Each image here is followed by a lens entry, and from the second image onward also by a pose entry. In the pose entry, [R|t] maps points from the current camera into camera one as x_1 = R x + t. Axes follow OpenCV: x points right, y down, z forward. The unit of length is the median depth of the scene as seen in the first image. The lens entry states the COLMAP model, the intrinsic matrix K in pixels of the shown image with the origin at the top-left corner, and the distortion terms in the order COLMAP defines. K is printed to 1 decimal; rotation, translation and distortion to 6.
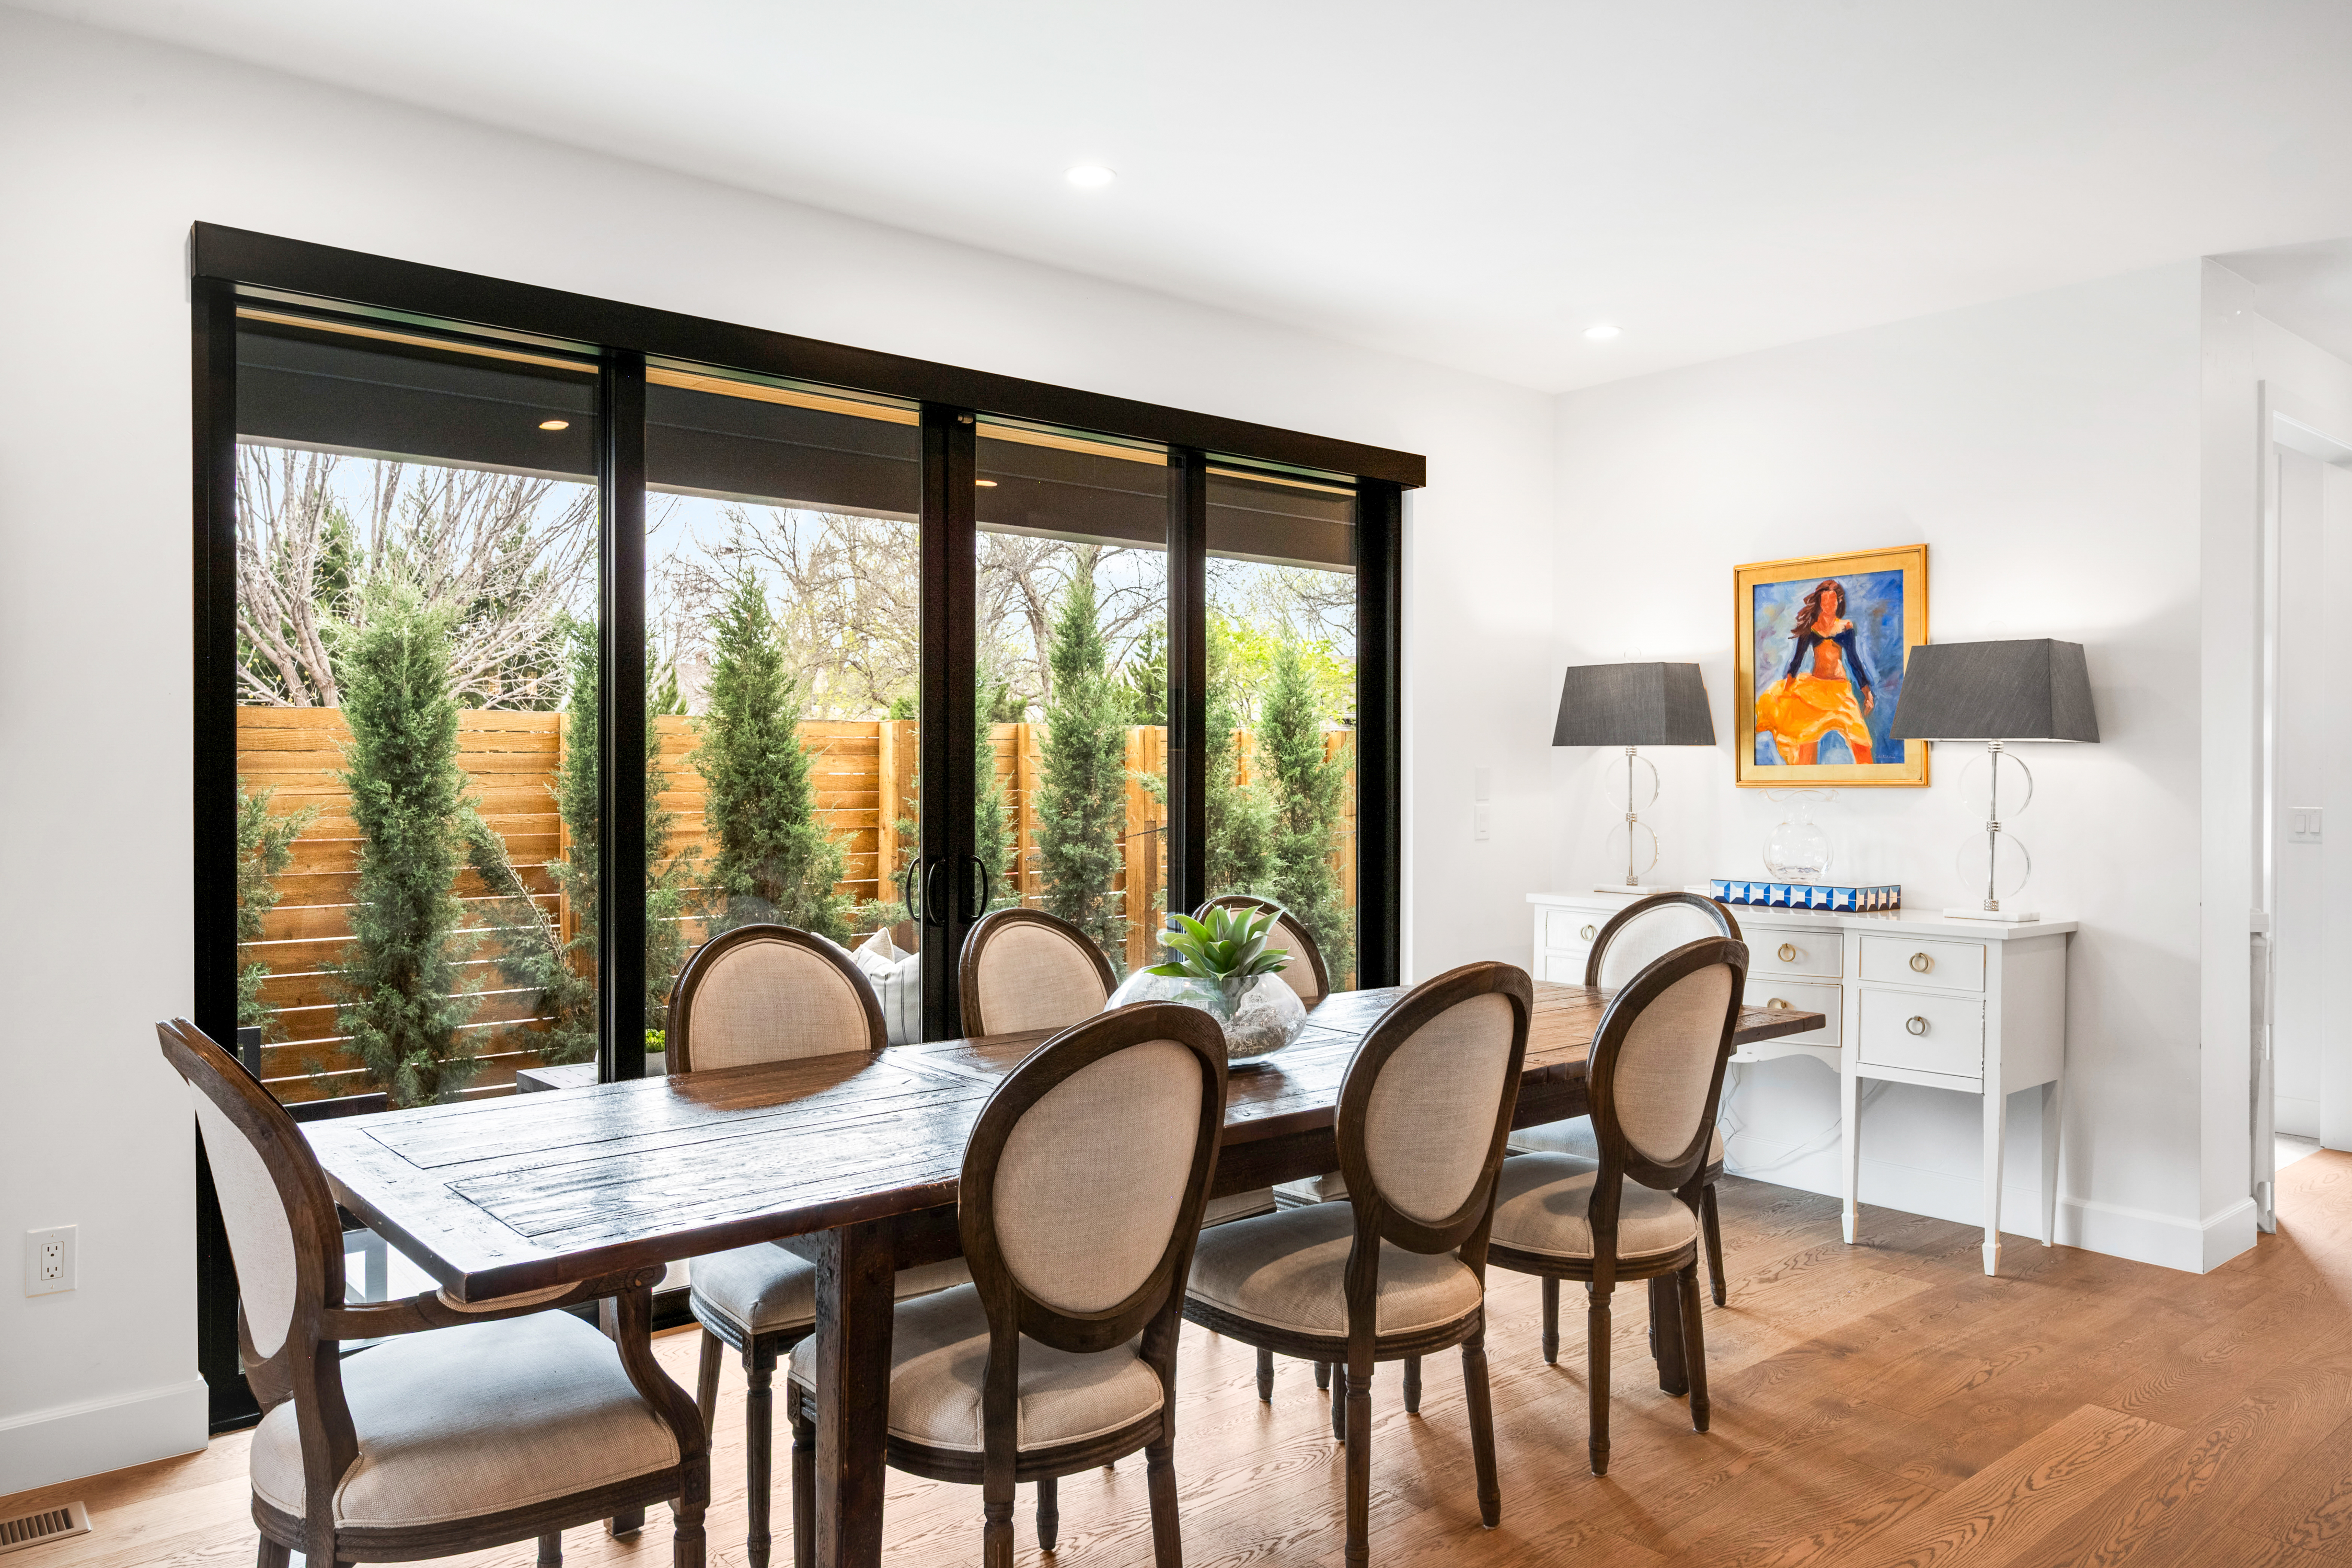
lens RADIAL K [[1609.8, 0, 1172.6], [0, 1609.8, 783.5], [0, 0, 1]] dist [-0.001182, 0.001138]
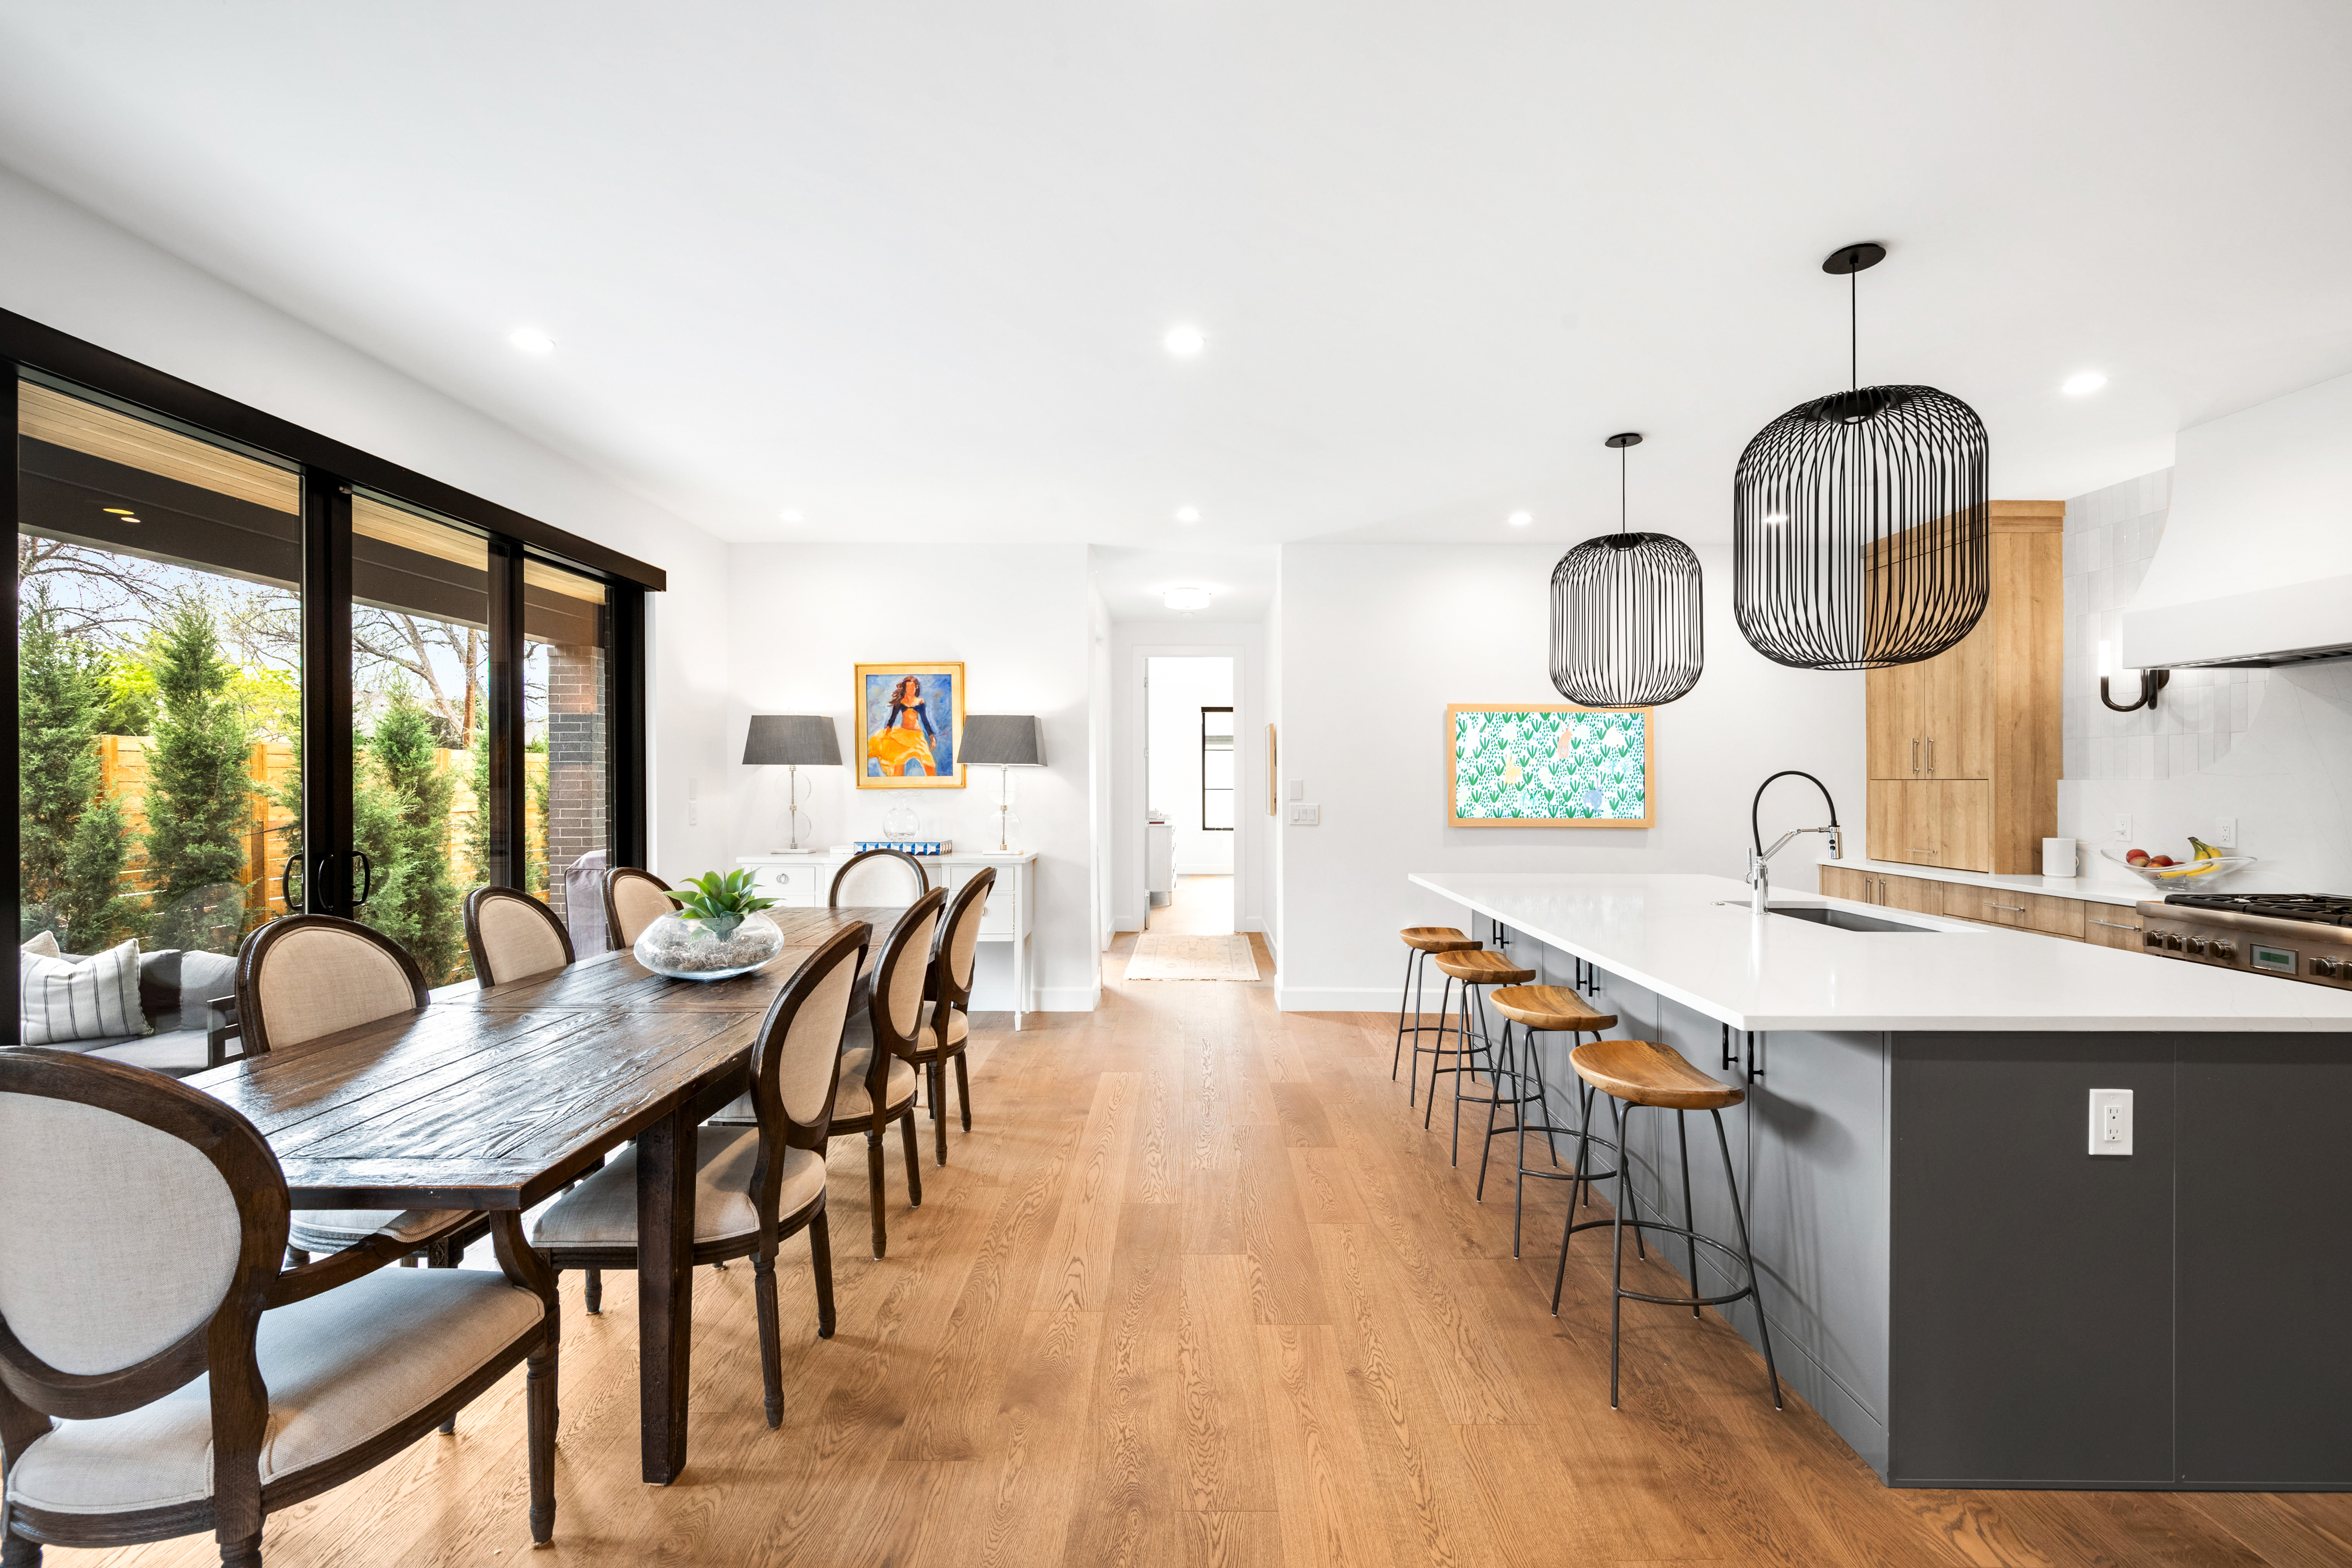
lens RADIAL K [[983.0, 0, 1191.7], [0, 983.0, 779.5], [0, 0, 1]] dist [-0.003897, -0.000318]
pose [[0.637572, 0.000119, 0.770390, -0.252668], [0.005258, 0.999976, -0.004506, -0.001704], [-0.770372, 0.006923, 0.637557, 0.040068]]
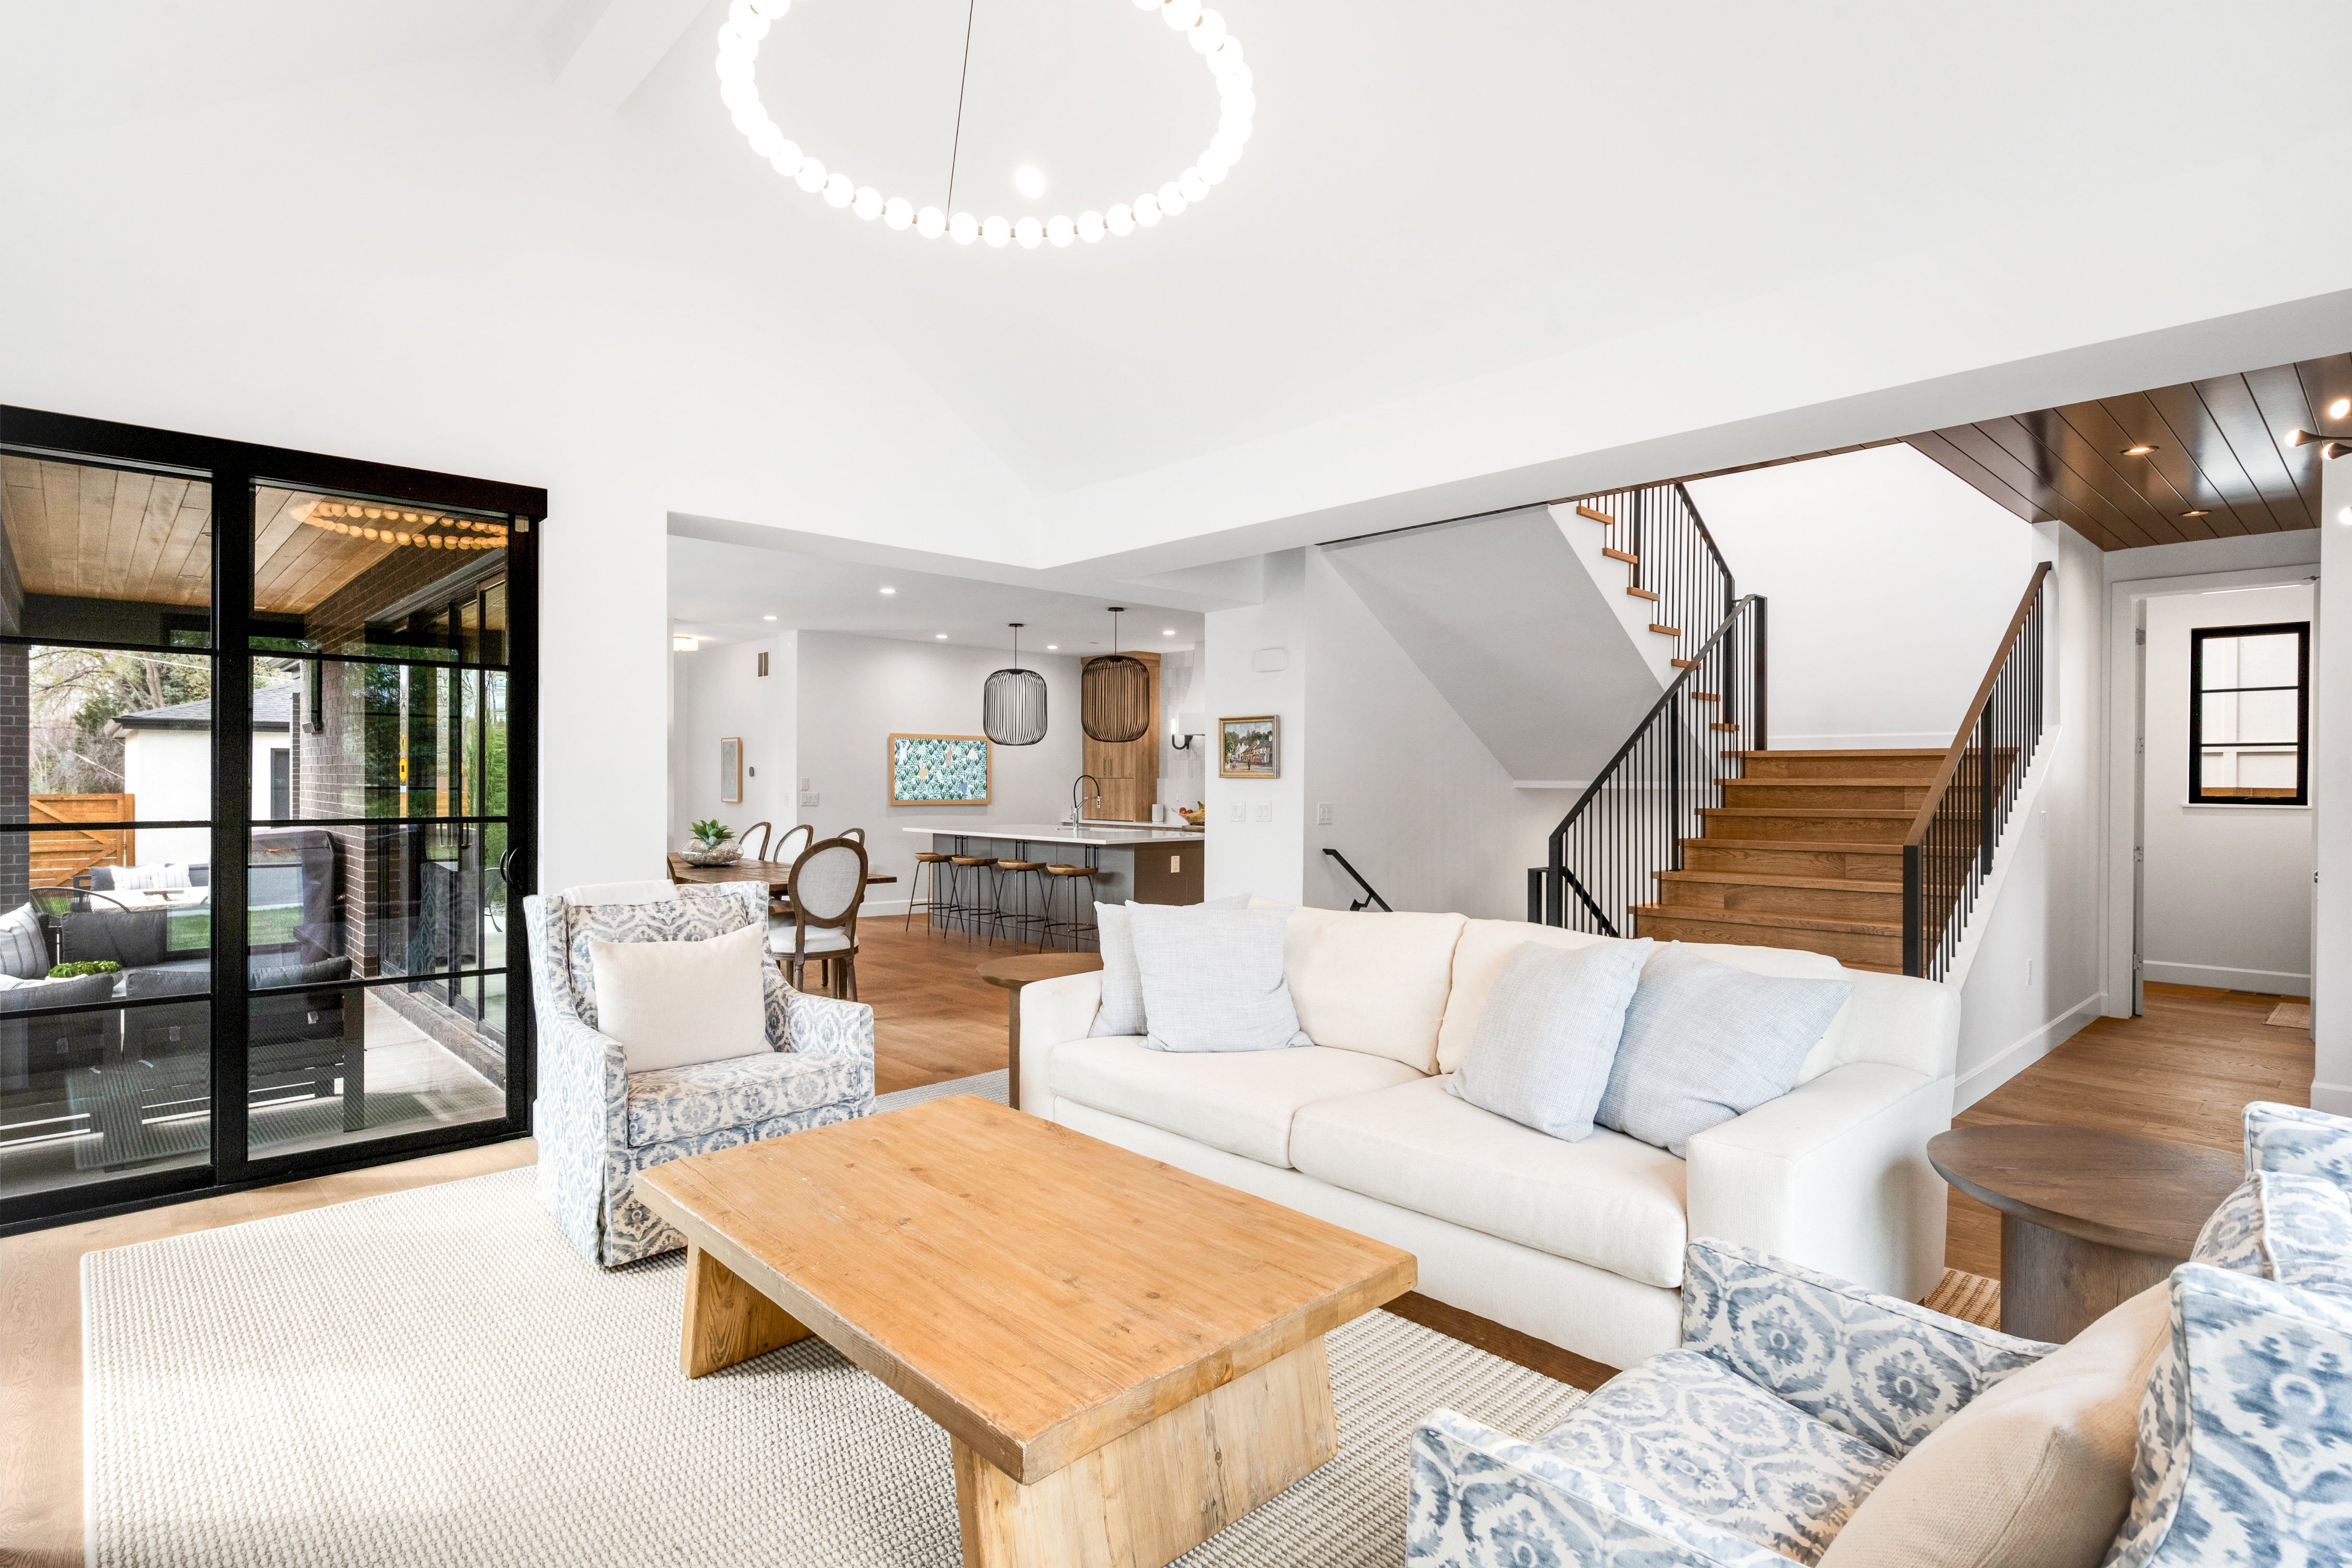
lens RADIAL K [[1186.4, 0, 1173.0], [0, 1186.4, 771.3], [0, 0, 1]] dist [0.002696, 0.000861]
pose [[-0.061745, 0.003871, 0.998084, -1.546872], [0.002883, 0.999989, -0.003700, -0.007309], [-0.998088, 0.002649, -0.061756, 0.123627]]
